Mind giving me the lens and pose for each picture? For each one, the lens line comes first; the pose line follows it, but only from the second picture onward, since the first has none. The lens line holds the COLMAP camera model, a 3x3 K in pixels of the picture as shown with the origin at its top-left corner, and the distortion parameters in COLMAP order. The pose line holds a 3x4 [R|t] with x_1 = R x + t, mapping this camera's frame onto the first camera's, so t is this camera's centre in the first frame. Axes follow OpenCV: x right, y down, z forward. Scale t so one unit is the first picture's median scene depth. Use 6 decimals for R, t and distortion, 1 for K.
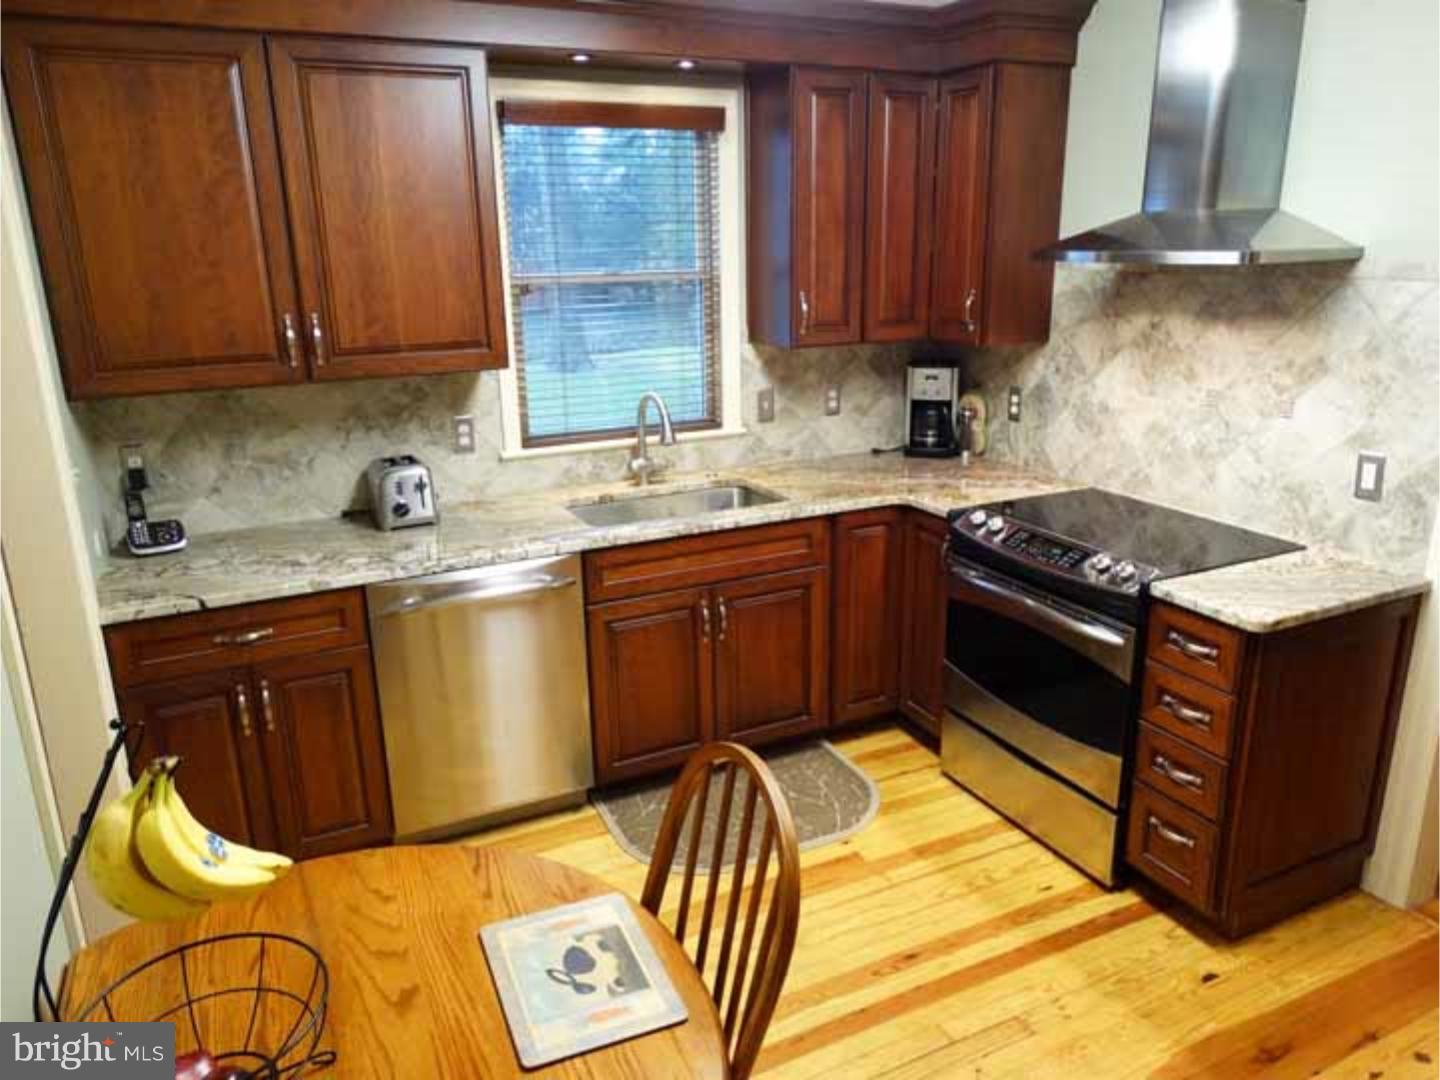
lens RADIAL K [[1020.8, 0, 720.0], [0, 1020.8, 540.0], [0, 0, 1]] dist [0.000756, 0.001742]
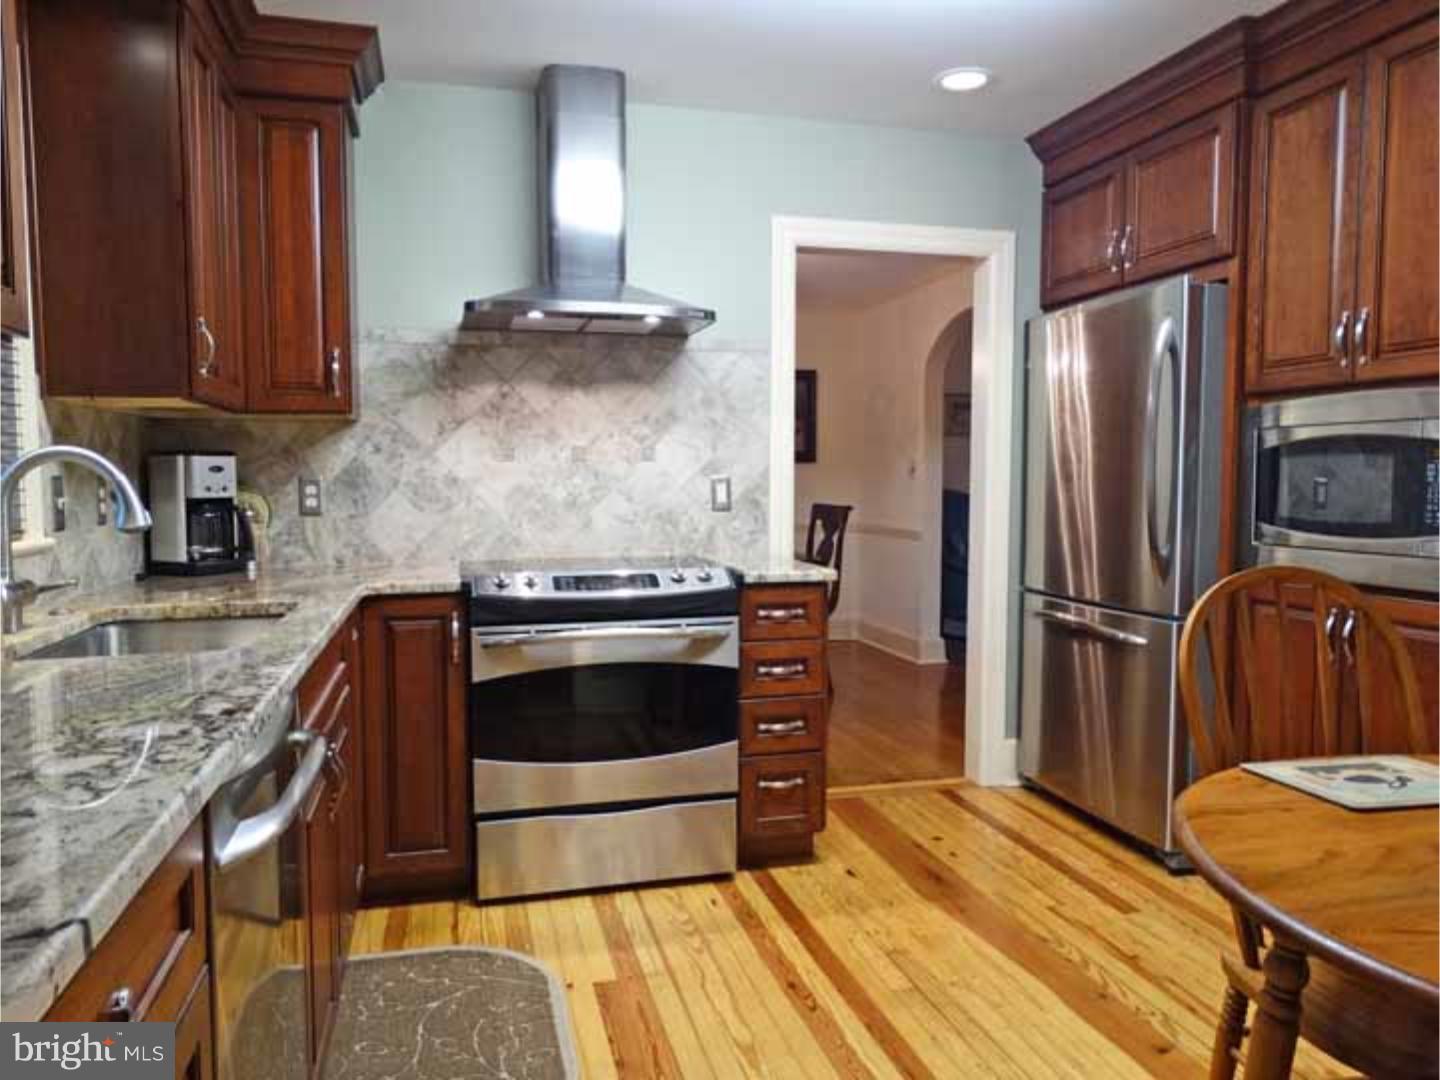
lens RADIAL K [[1020.8, 0, 720.0], [0, 1020.8, 540.0], [0, 0, 1]] dist [0.000756, 0.001742]
pose [[0.199897, -0.052069, 0.978432, -0.598575], [0.279260, 0.960197, -0.005955, 0.004333], [-0.939178, 0.274427, 0.206481, 0.633599]]
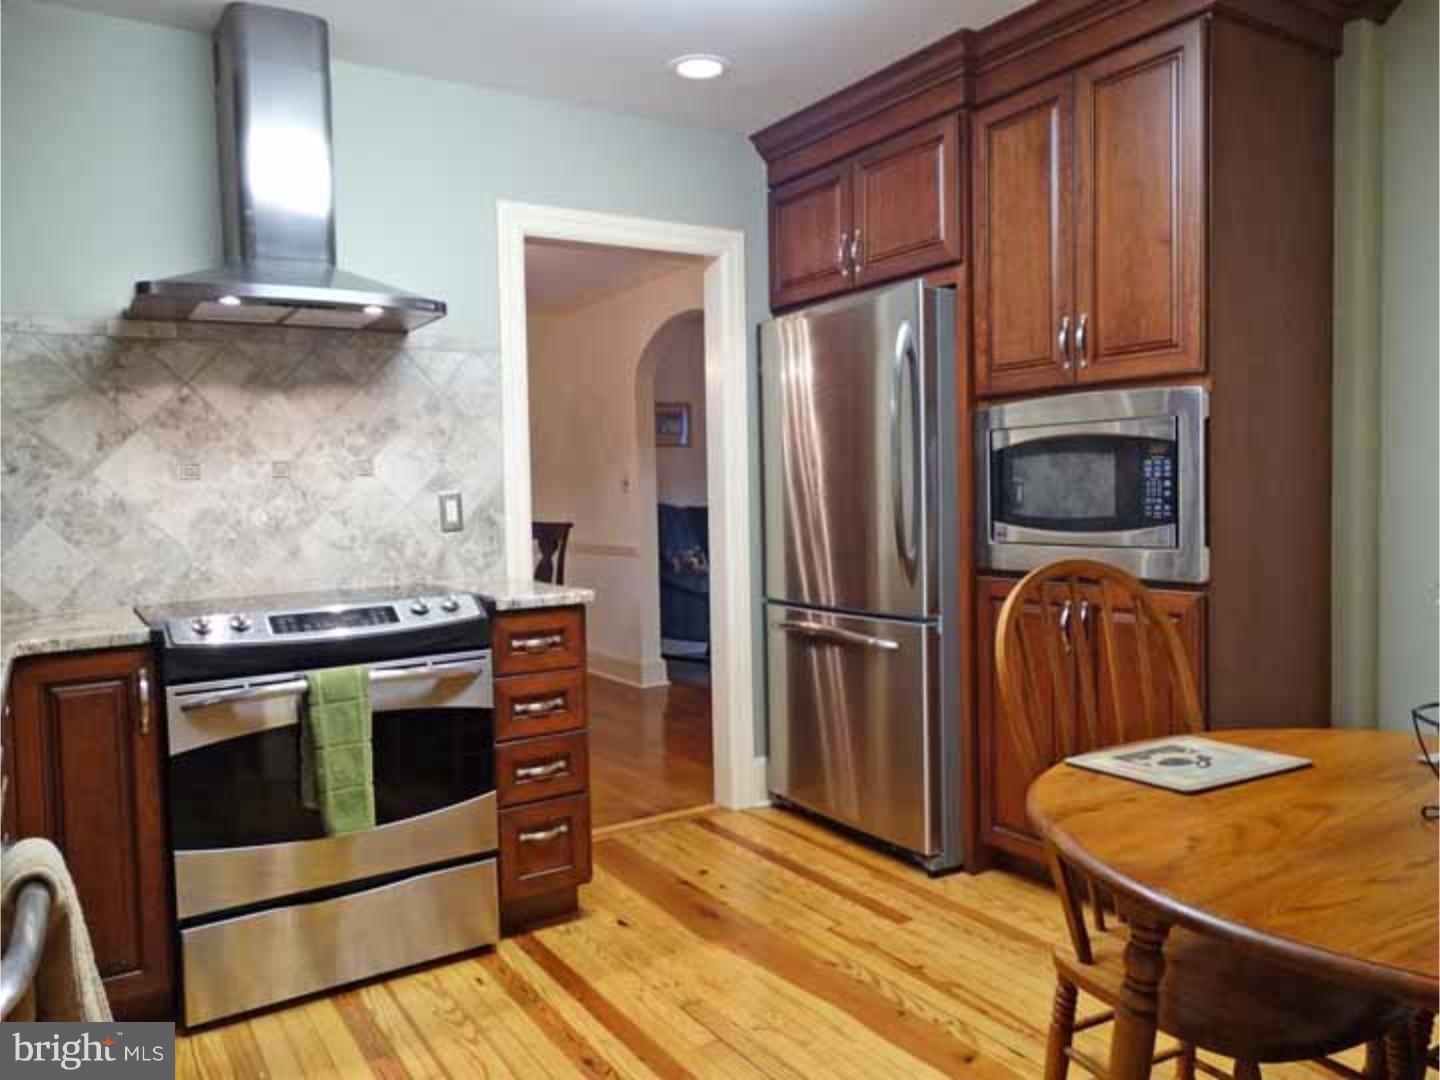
lens RADIAL K [[1063.6, 0, 673.7], [0, 1063.6, 540.4], [0, 0, 1]] dist [0.007465, -0.011203]
pose [[-0.101535, -0.032356, 0.994306, -0.542114], [0.314003, 0.947337, 0.062892, -0.022880], [-0.943977, 0.318600, -0.086028, 0.748769]]
